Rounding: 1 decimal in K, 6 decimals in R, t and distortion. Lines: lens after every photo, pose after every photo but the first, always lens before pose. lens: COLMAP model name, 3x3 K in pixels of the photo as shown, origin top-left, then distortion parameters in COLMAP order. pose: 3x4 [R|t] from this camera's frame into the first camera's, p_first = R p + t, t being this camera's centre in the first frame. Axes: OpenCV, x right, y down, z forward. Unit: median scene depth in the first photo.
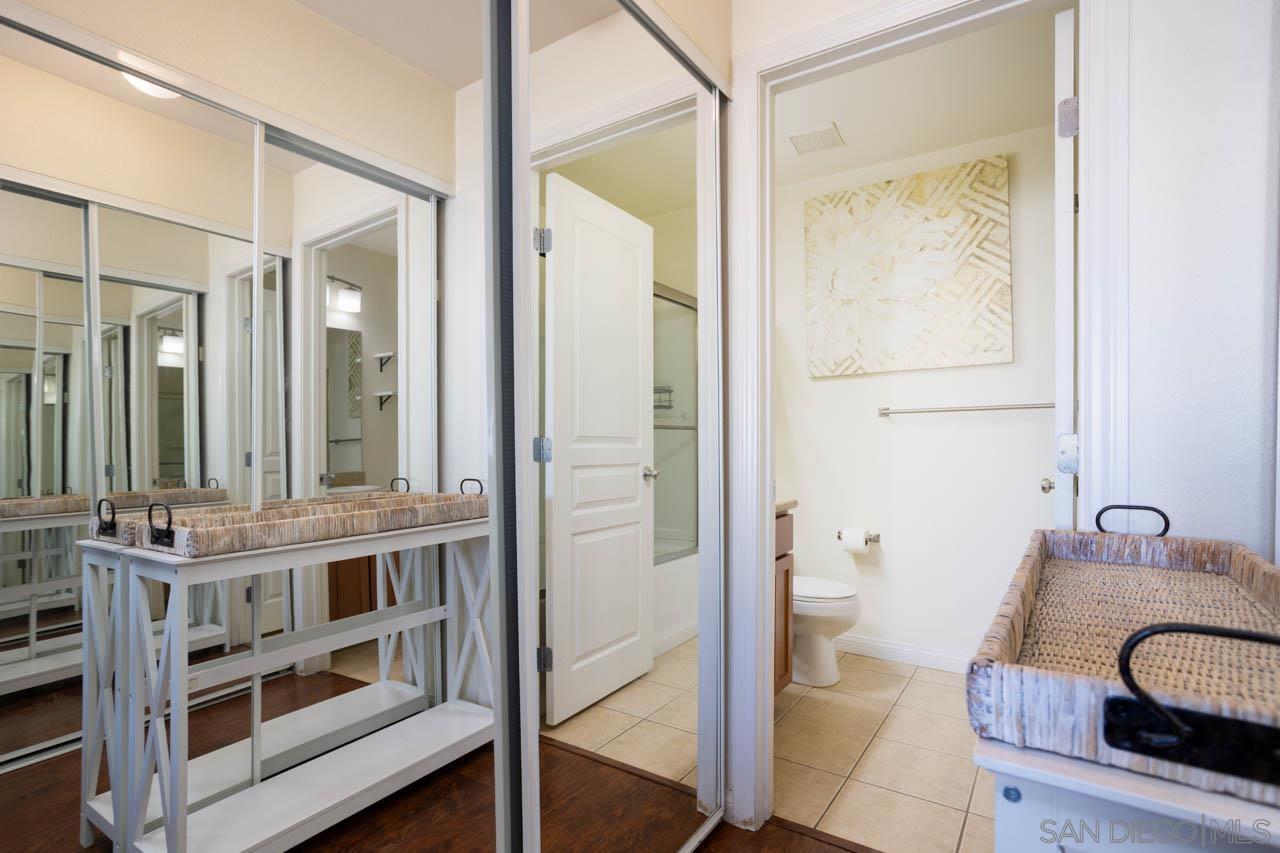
lens RADIAL K [[618.6, 0, 645.1], [0, 618.6, 432.6], [0, 0, 1]] dist [-0.014110, 0.003407]
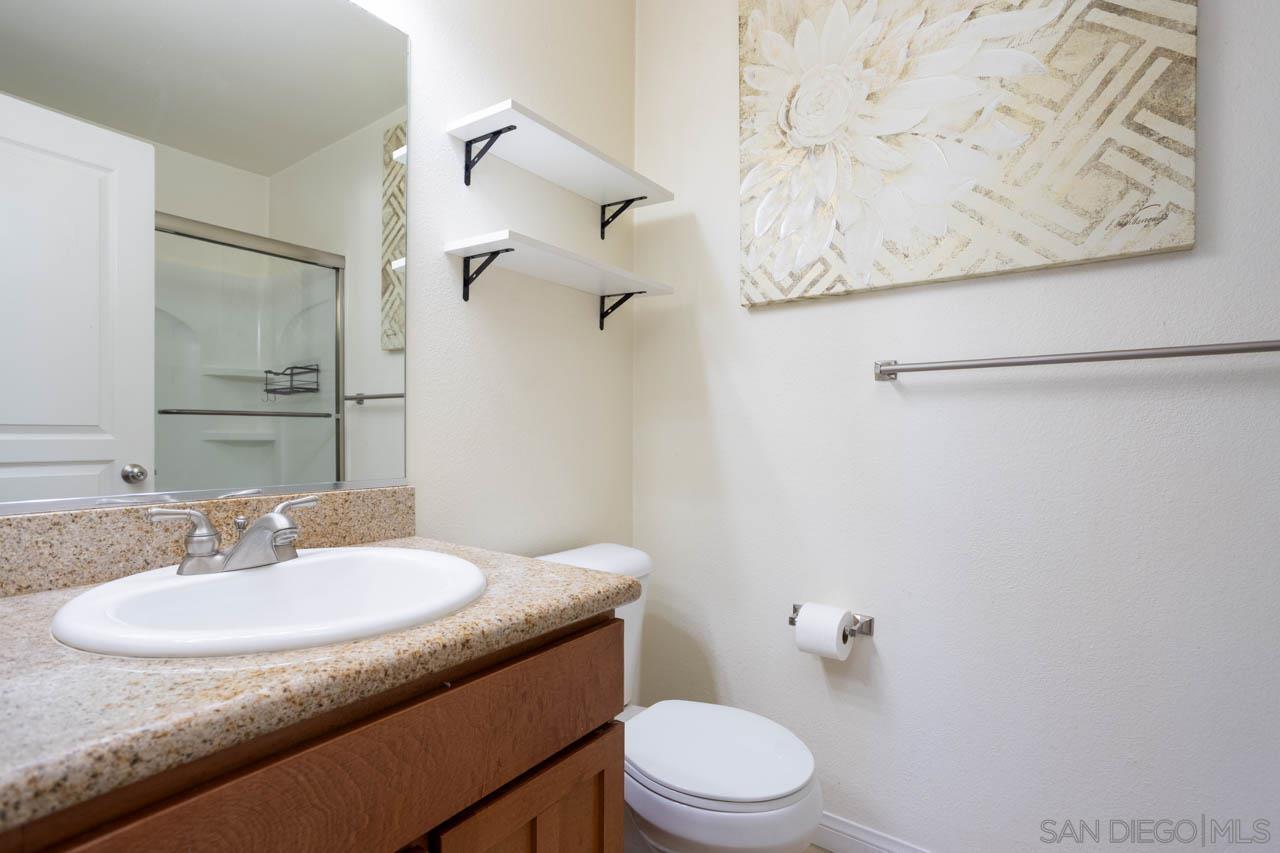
lens RADIAL K [[618.6, 0, 634.7], [0, 618.6, 429.7], [0, 0, 1]] dist [-0.014110, 0.003407]
pose [[0.999153, 0.010373, -0.039827, 0.207791], [-0.009767, 0.999834, 0.015392, 0.008506], [0.039980, -0.014990, 0.999088, 0.503282]]
